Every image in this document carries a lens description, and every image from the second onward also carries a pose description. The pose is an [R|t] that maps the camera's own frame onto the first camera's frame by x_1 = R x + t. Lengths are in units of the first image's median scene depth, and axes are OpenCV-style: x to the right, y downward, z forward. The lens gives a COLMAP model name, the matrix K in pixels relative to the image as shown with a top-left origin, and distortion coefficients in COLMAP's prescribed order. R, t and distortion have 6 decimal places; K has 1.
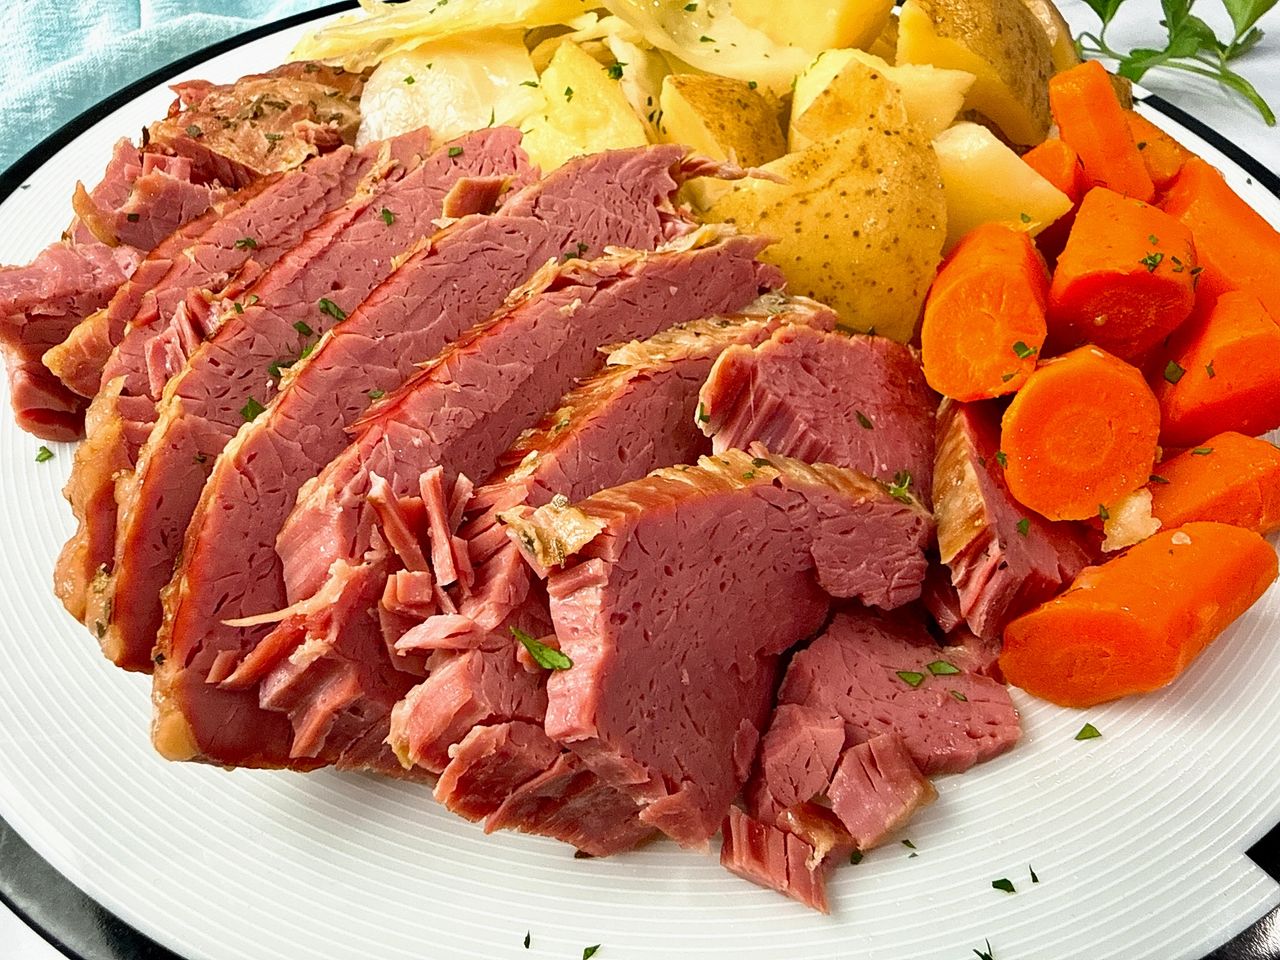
lens RADIAL K [[937.4, 0, 640.0], [0, 937.4, 480.0], [0, 0, 1]] dist [0.003768, -0.003608]
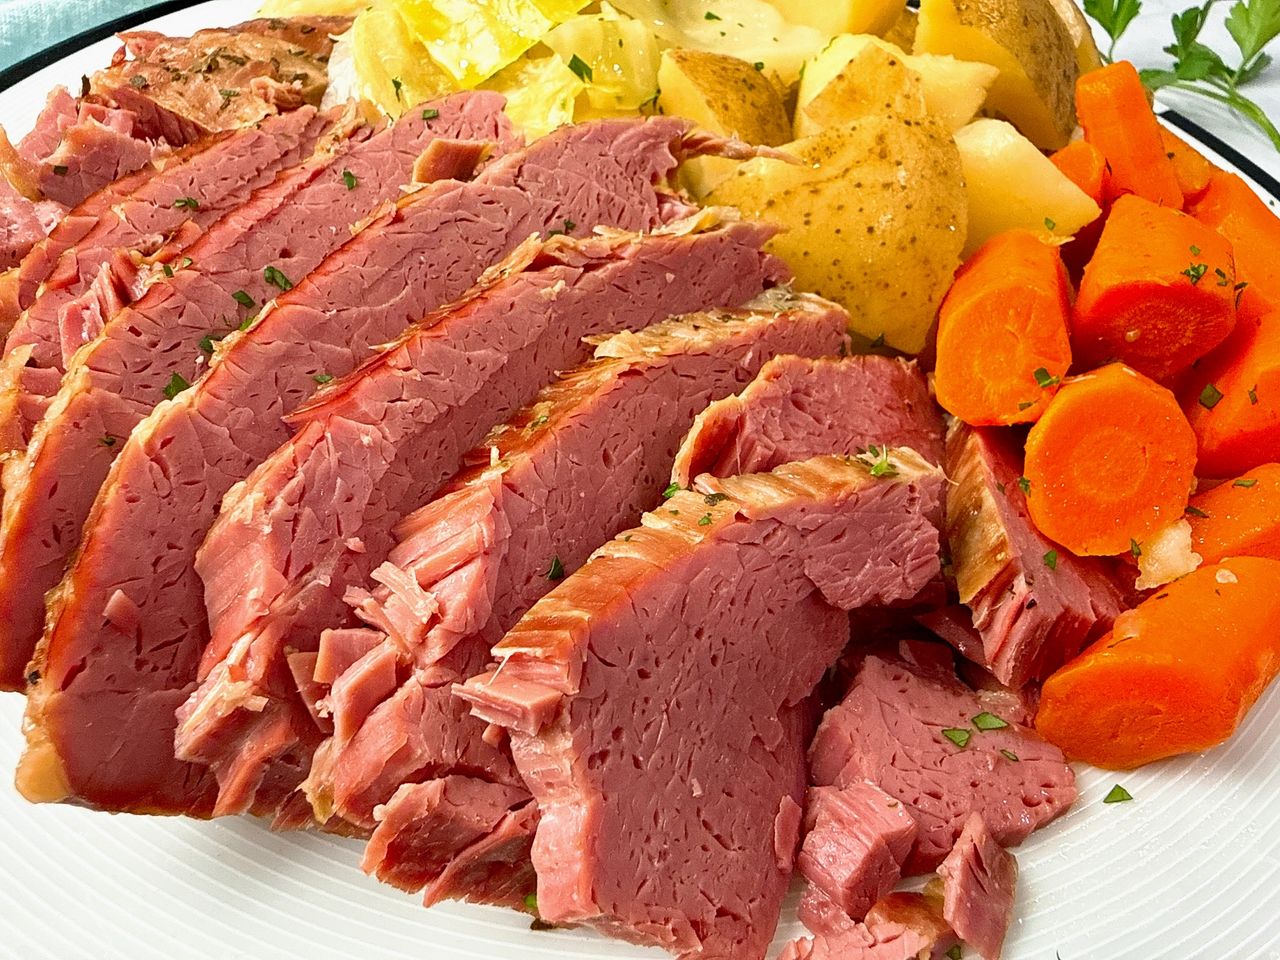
lens RADIAL K [[937.4, 0, 640.0], [0, 937.4, 480.0], [0, 0, 1]] dist [0.003768, -0.003608]
pose [[0.998489, 0.041766, 0.035707, -0.015572], [-0.041247, 0.999034, -0.015137, 0.003400], [-0.036304, 0.013641, 0.999248, 0.110936]]
